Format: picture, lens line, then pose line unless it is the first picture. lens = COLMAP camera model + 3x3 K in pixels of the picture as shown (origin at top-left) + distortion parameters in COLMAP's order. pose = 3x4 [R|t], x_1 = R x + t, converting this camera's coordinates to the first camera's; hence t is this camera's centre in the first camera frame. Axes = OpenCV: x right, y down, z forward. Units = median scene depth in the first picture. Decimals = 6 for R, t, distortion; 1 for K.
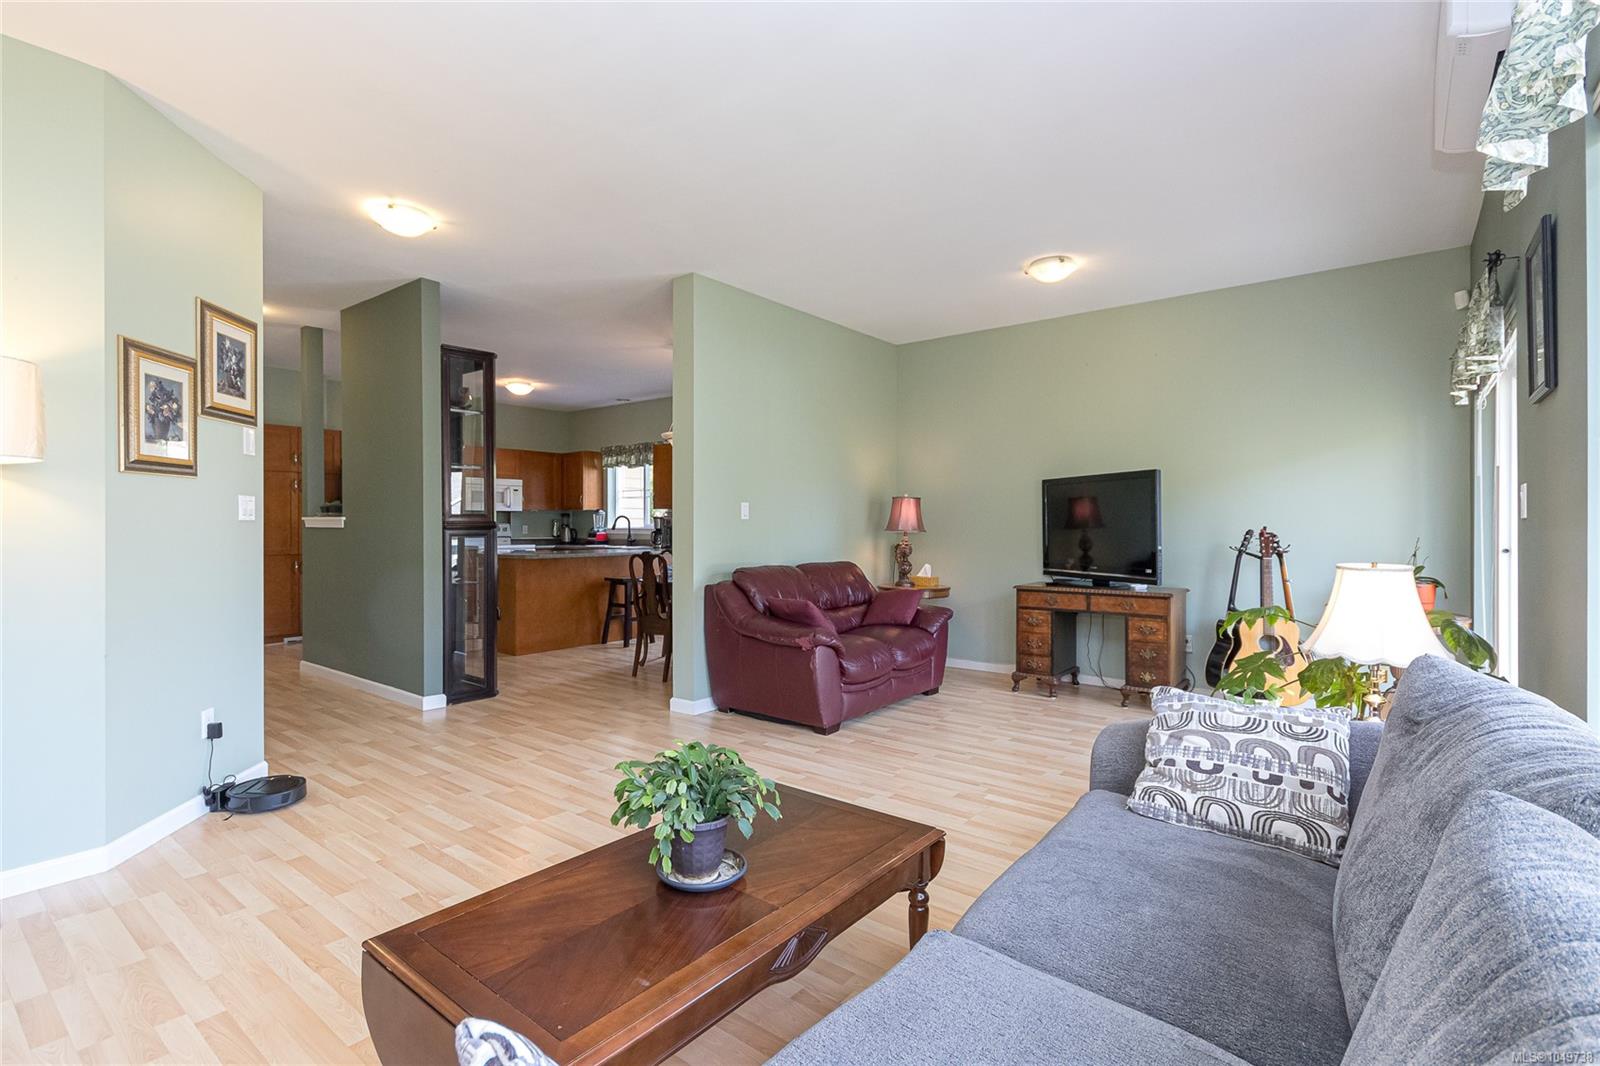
lens RADIAL K [[752.5, 0, 799.1], [0, 752.5, 527.7], [0, 0, 1]] dist [0.004212, 0.000298]
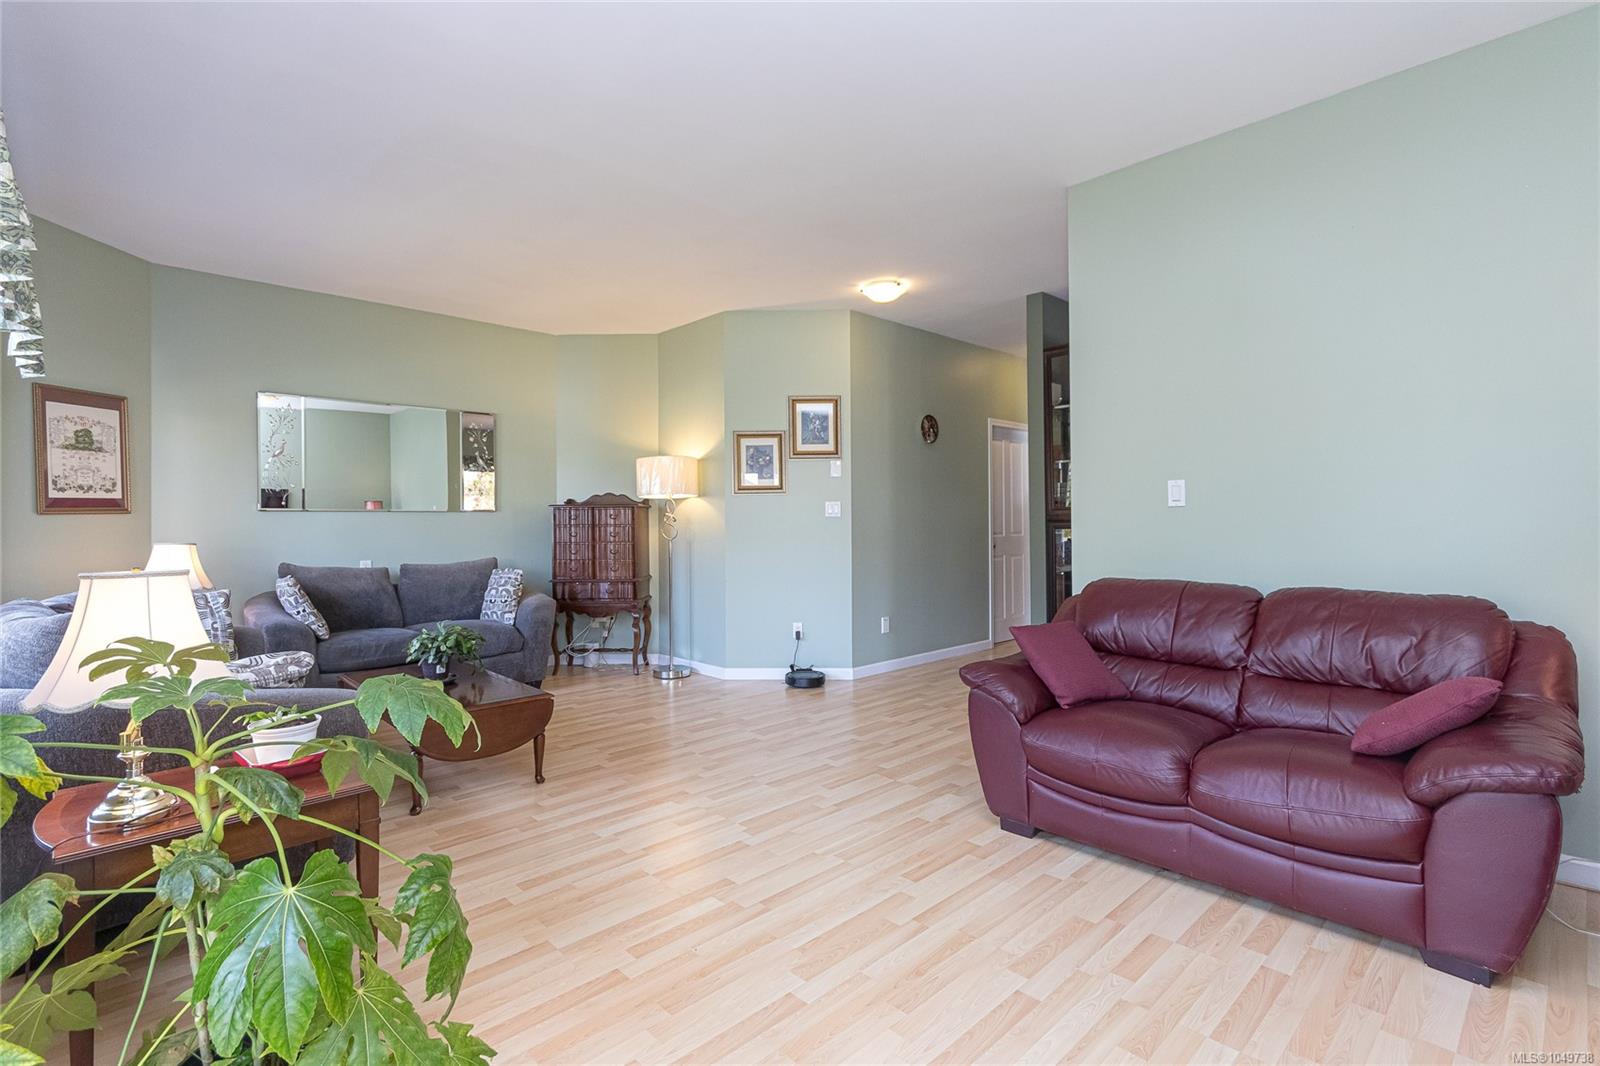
lens RADIAL K [[752.5, 0, 792.7], [0, 752.5, 525.0], [0, 0, 1]] dist [0.004212, 0.000298]
pose [[-0.140121, 0.000863, -0.990134, 0.911731], [0.000829, 0.999999, 0.000755, 0.006193], [0.990134, -0.000715, -0.140122, 1.143693]]
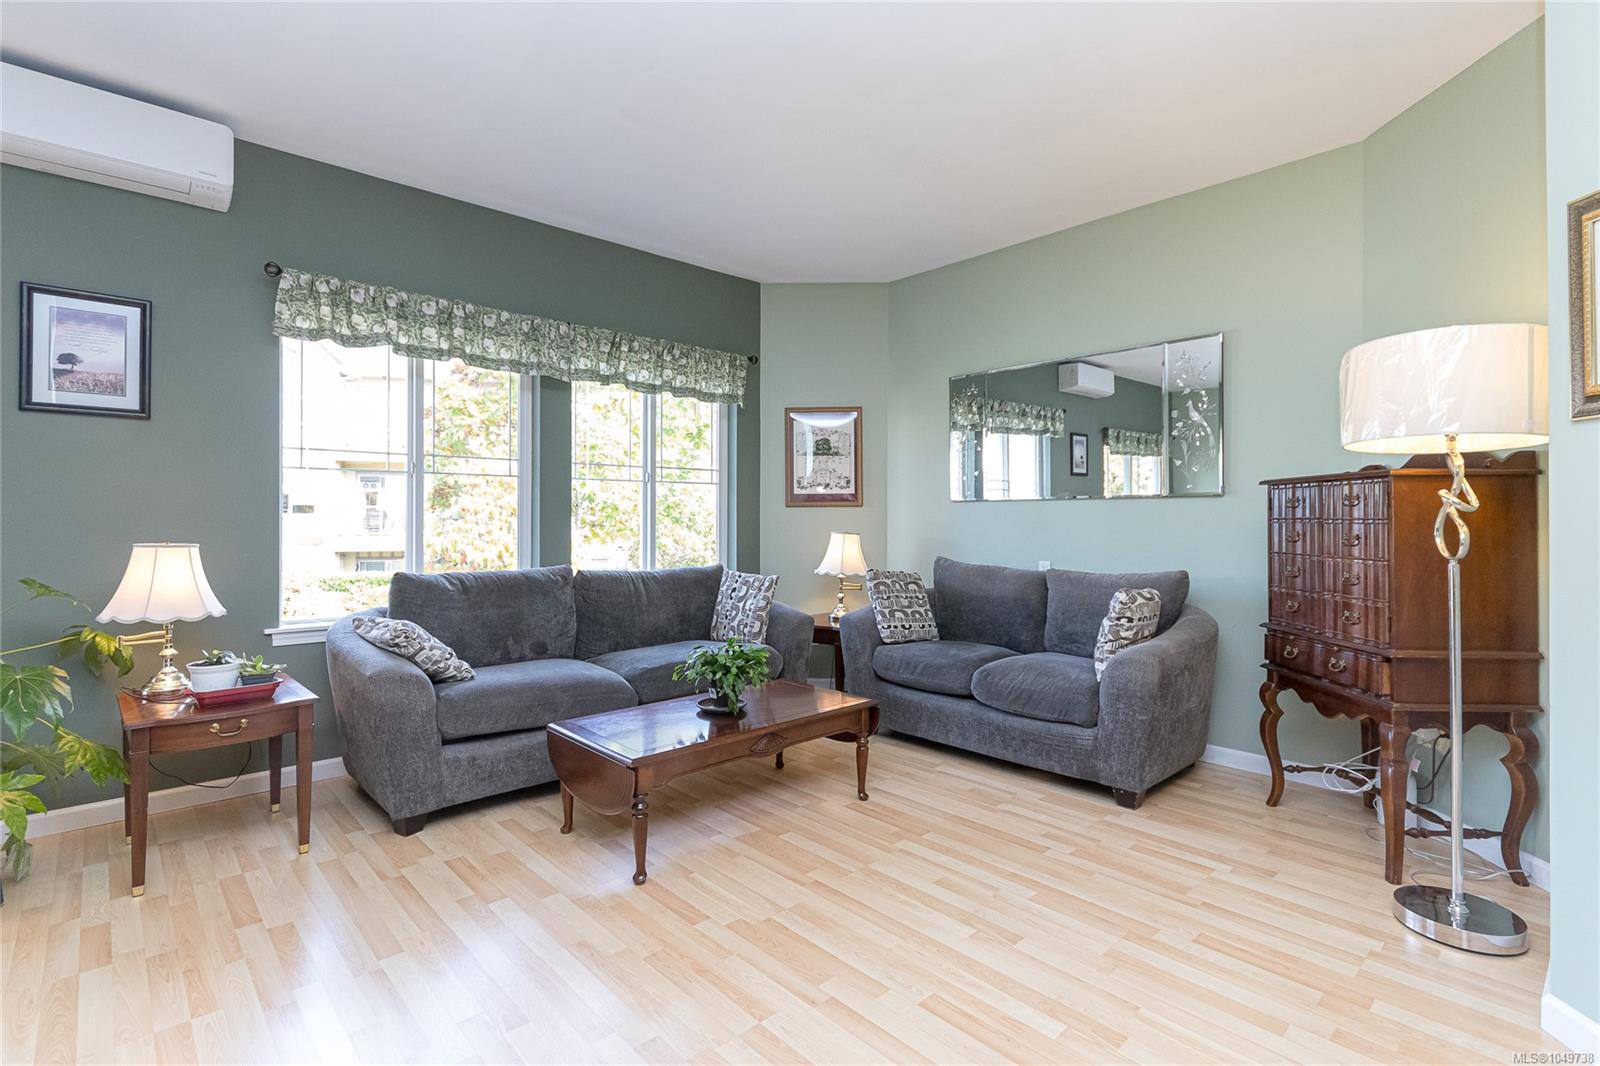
lens RADIAL K [[752.5, 0, 794.7], [0, 752.5, 523.2], [0, 0, 1]] dist [0.004212, 0.000298]
pose [[-0.987587, -0.006213, 0.156951, -0.285605], [-0.004320, 0.999914, 0.012404, 0.003297], [-0.157015, 0.011572, -0.987528, 1.341020]]
